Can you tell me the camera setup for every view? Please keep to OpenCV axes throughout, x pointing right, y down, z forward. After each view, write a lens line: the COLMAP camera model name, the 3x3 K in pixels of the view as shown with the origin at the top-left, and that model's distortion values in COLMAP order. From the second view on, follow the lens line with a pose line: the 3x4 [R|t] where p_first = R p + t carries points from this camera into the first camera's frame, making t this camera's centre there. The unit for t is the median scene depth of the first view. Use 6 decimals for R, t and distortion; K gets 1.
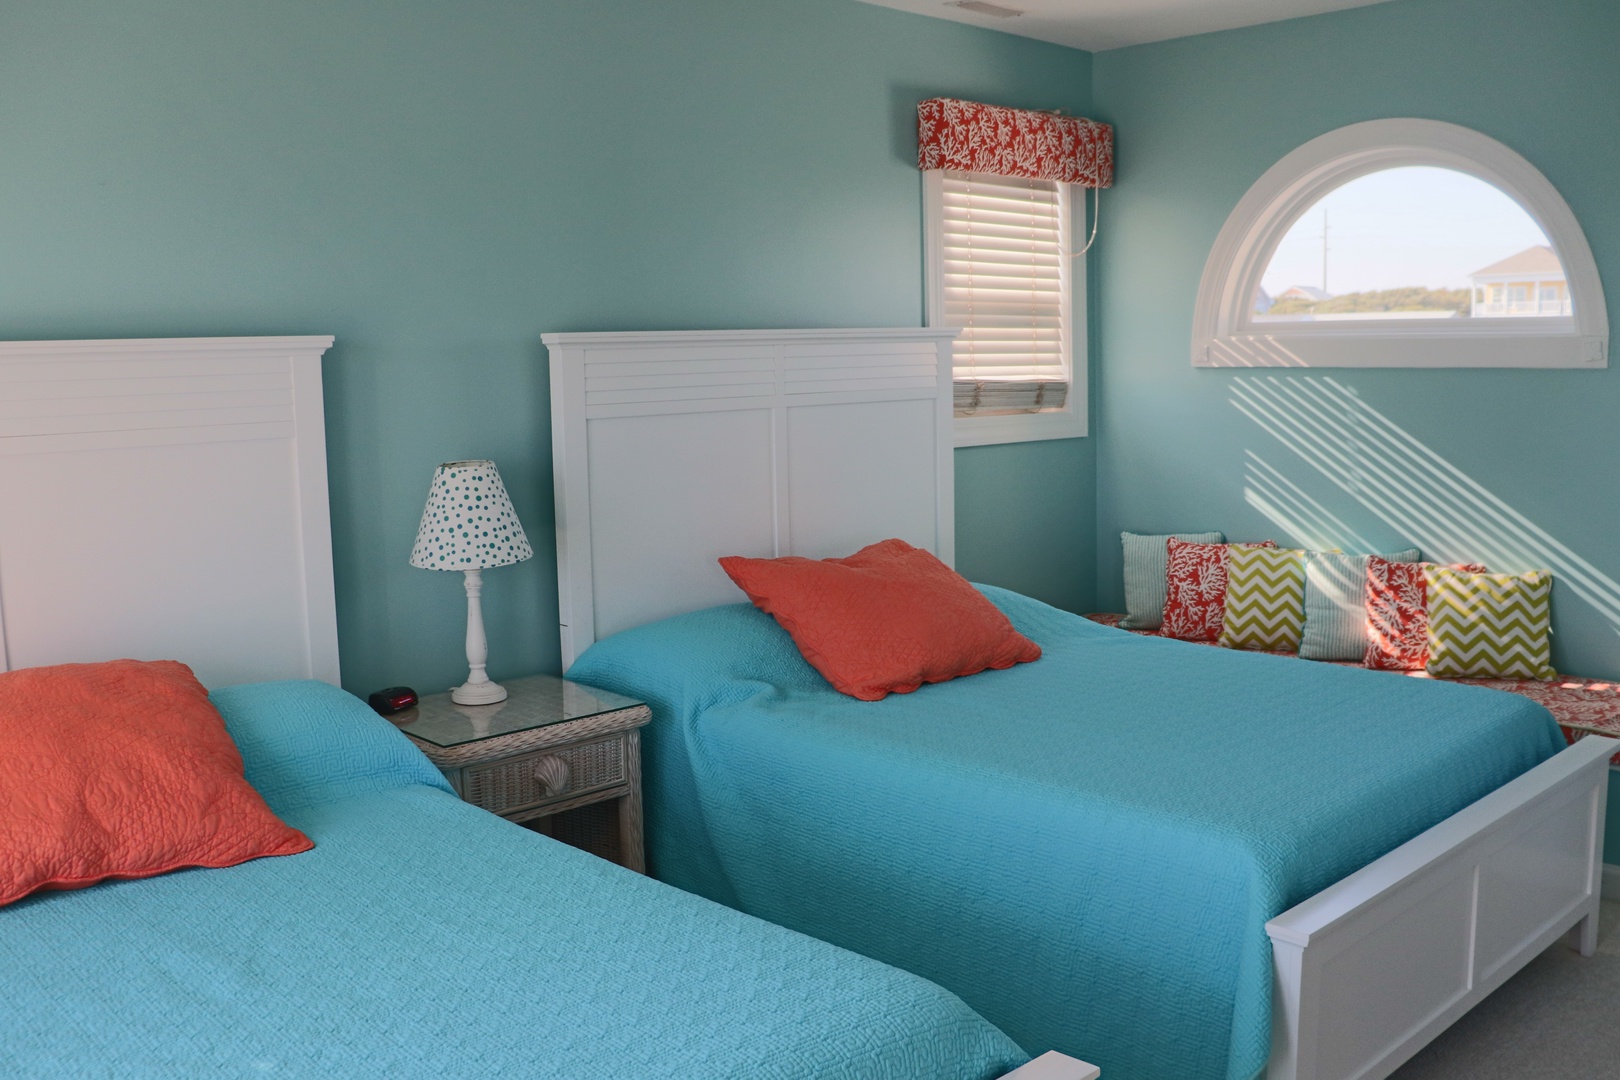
lens RADIAL K [[1493.7, 0, 810.0], [0, 1493.7, 540.0], [0, 0, 1]] dist [-0.093431, -0.000277]
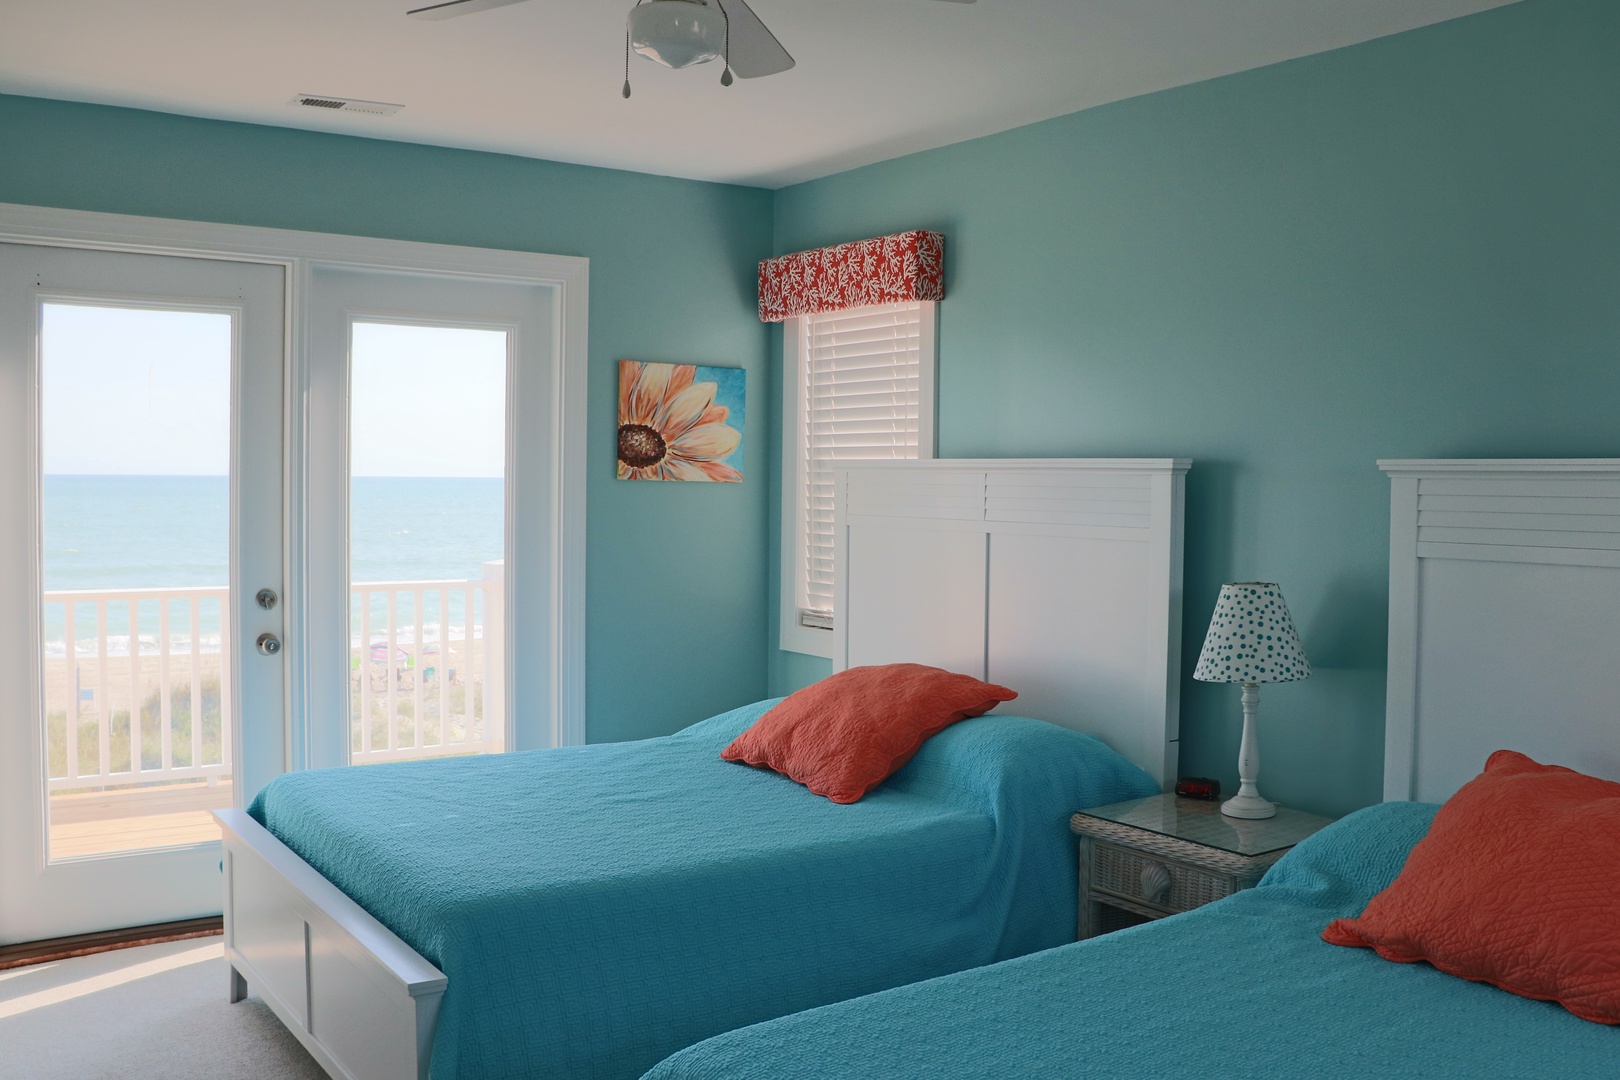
lens RADIAL K [[1600.2, 0, 810.0], [0, 1600.2, 540.0], [0, 0, 1]] dist [-0.011957, -0.001796]
pose [[-0.154055, 0.059504, -0.986269, 1.195031], [-0.136490, 0.987334, 0.080888, -0.170117], [0.978590, 0.147077, -0.143982, 1.126400]]
